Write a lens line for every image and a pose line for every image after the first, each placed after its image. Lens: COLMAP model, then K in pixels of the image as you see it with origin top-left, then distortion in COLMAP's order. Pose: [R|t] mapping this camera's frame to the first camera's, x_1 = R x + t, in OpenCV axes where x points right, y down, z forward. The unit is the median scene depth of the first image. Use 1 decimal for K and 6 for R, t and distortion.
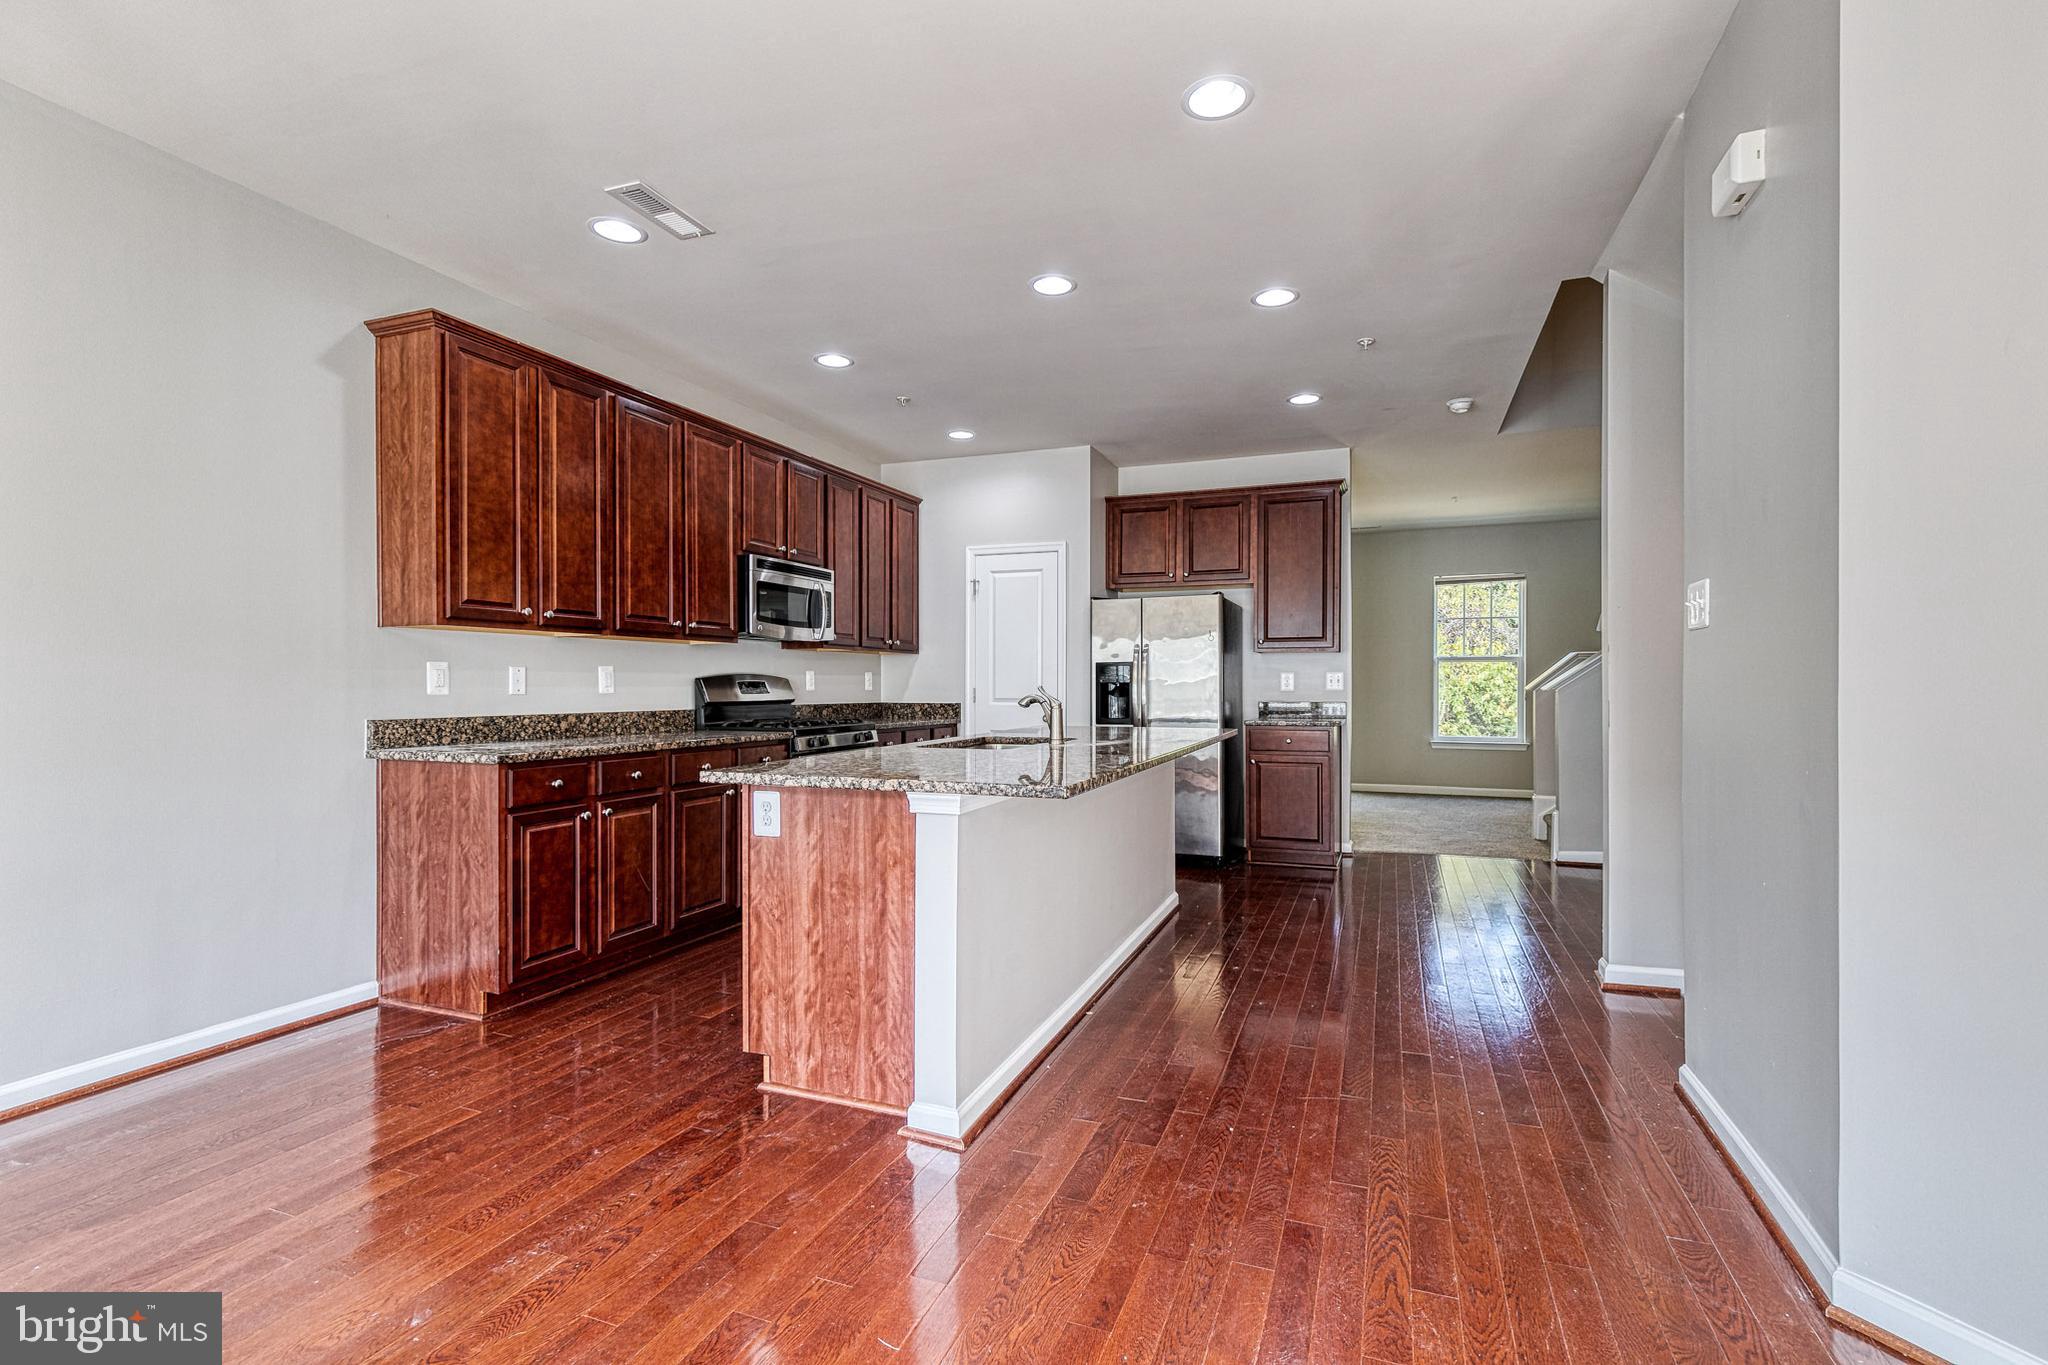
lens RADIAL K [[917.4, 0, 1041.3], [0, 917.4, 685.6], [0, 0, 1]] dist [0.009853, -0.001365]
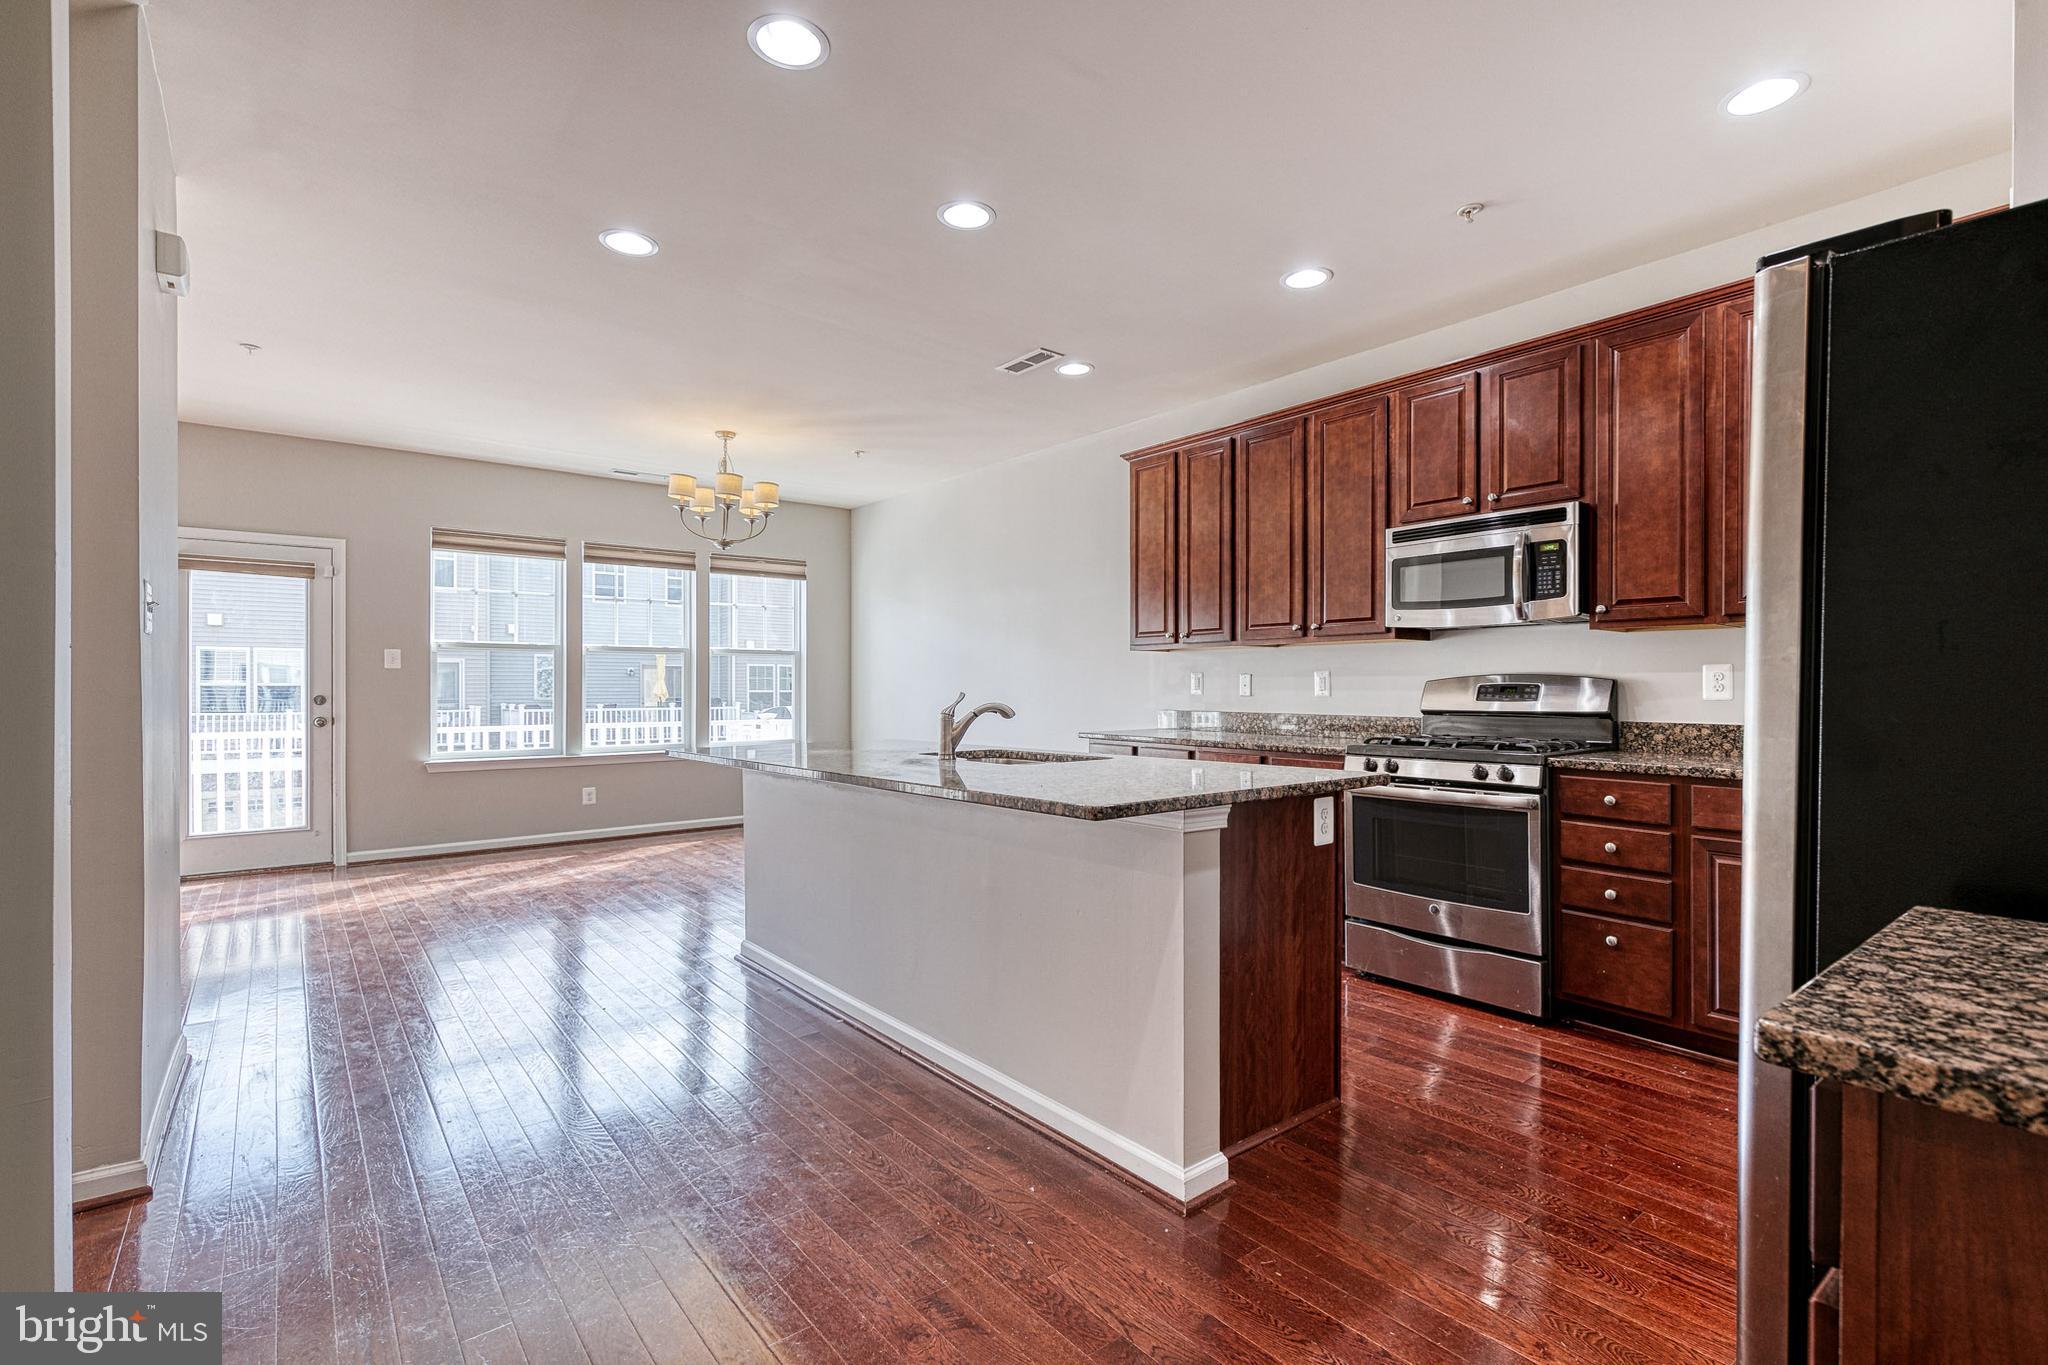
lens RADIAL K [[930.1, 0, 1046.6], [0, 930.1, 690.2], [0, 0, 1]] dist [0.006412, 0.000038]
pose [[-0.497896, 0.003683, -0.867229, 0.763936], [-0.001109, 0.999987, 0.004883, -0.004821], [0.867236, 0.003393, -0.497885, 1.588533]]
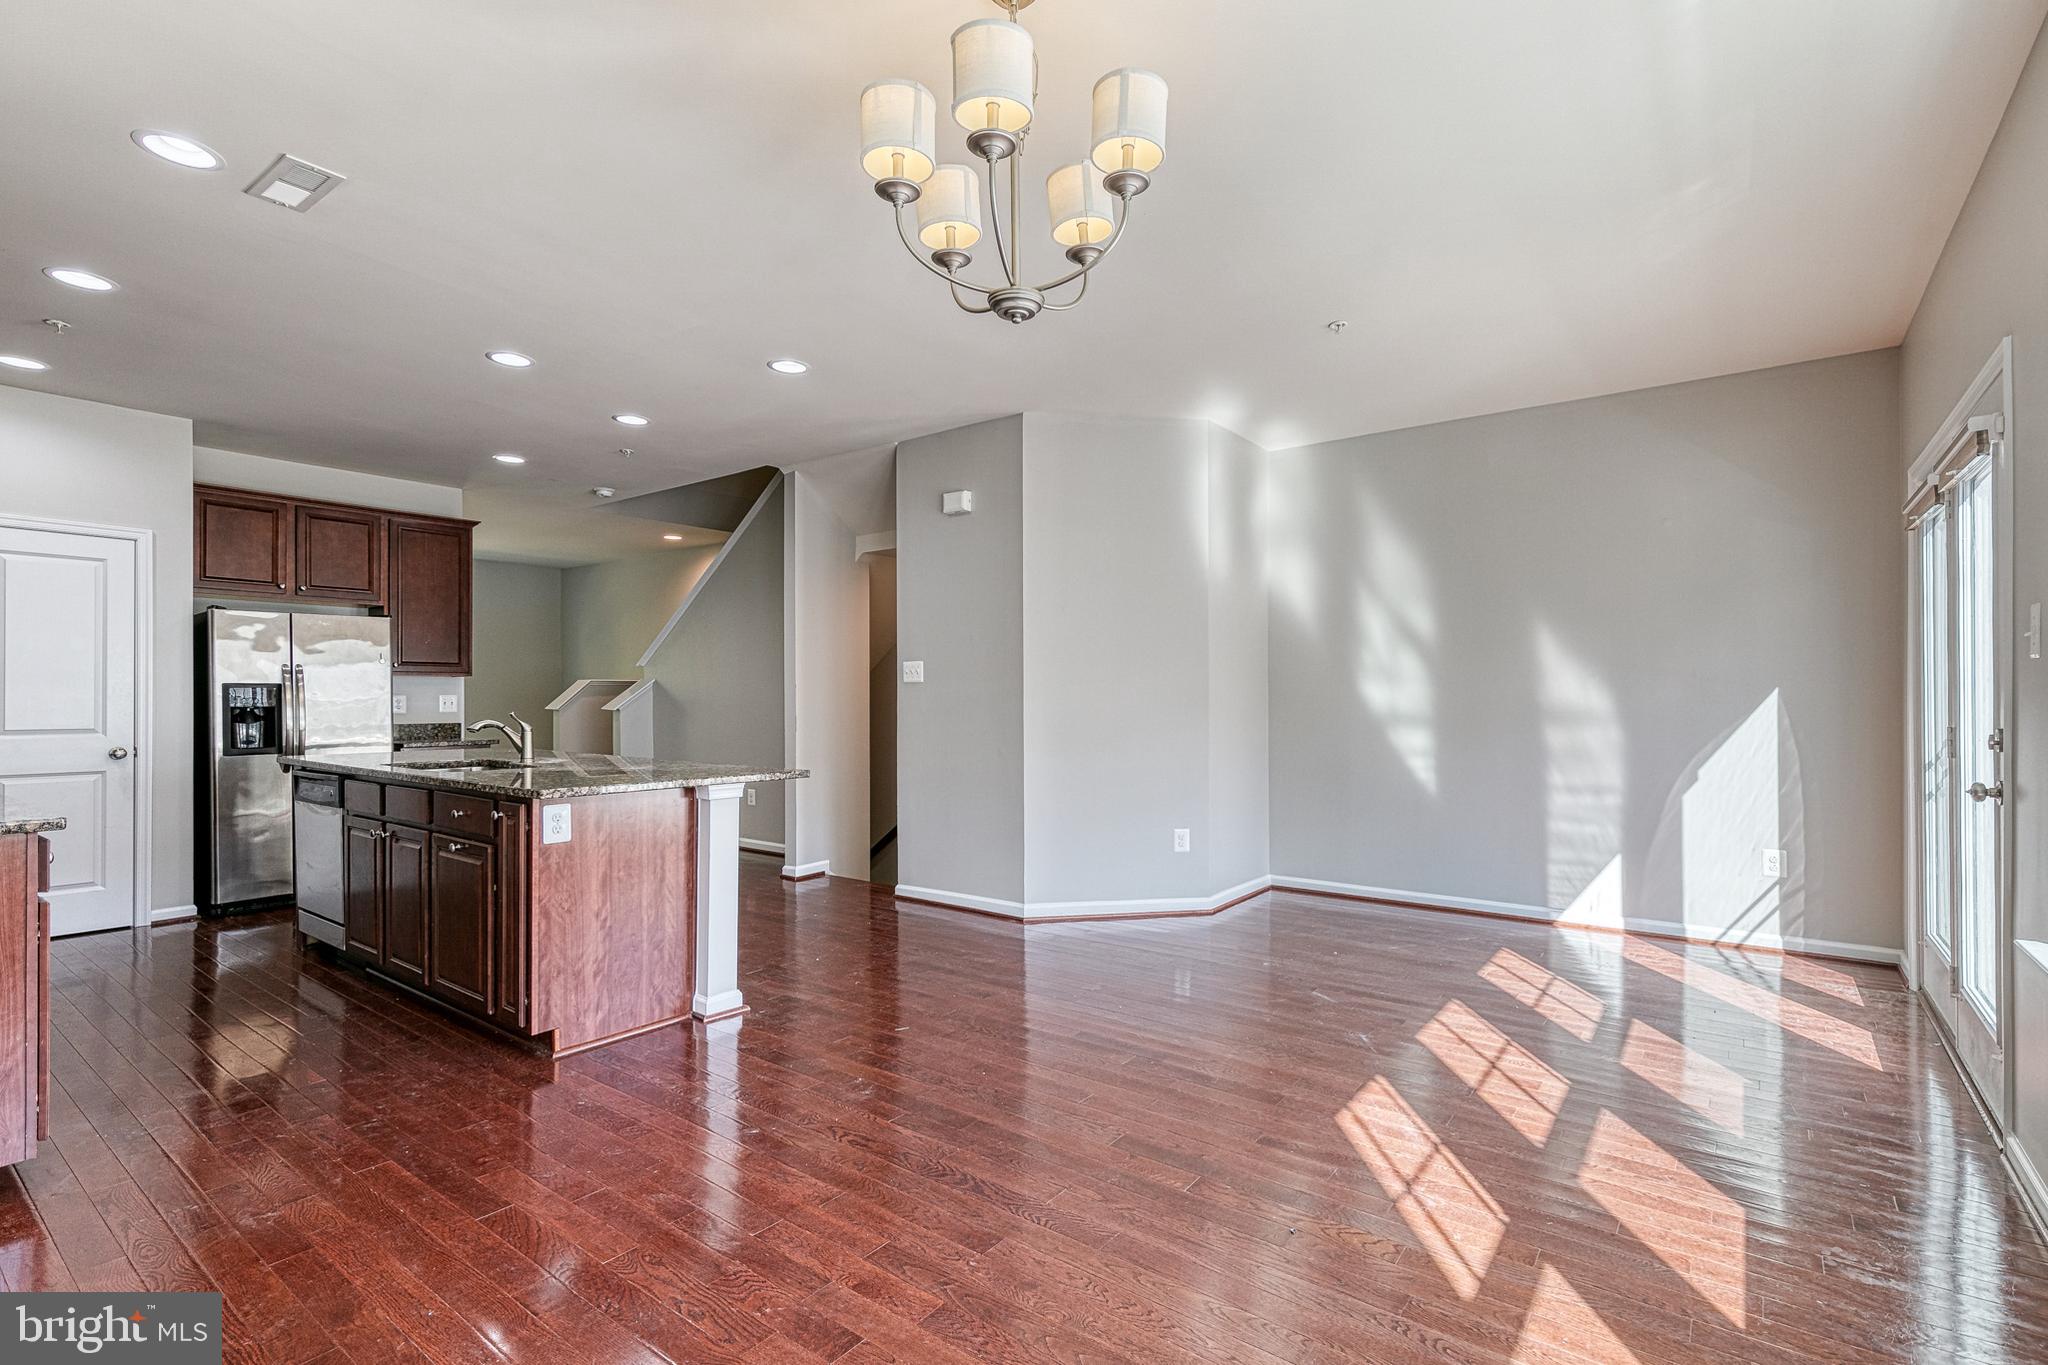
lens RADIAL K [[941.8, 0, 1046.7], [0, 941.8, 694.4], [0, 0, 1]] dist [0.002941, 0.000029]
pose [[0.276275, 0.004078, 0.961070, -0.987206], [0.003109, 0.999982, -0.005137, -0.014222], [-0.961074, 0.004407, 0.276257, 0.045677]]
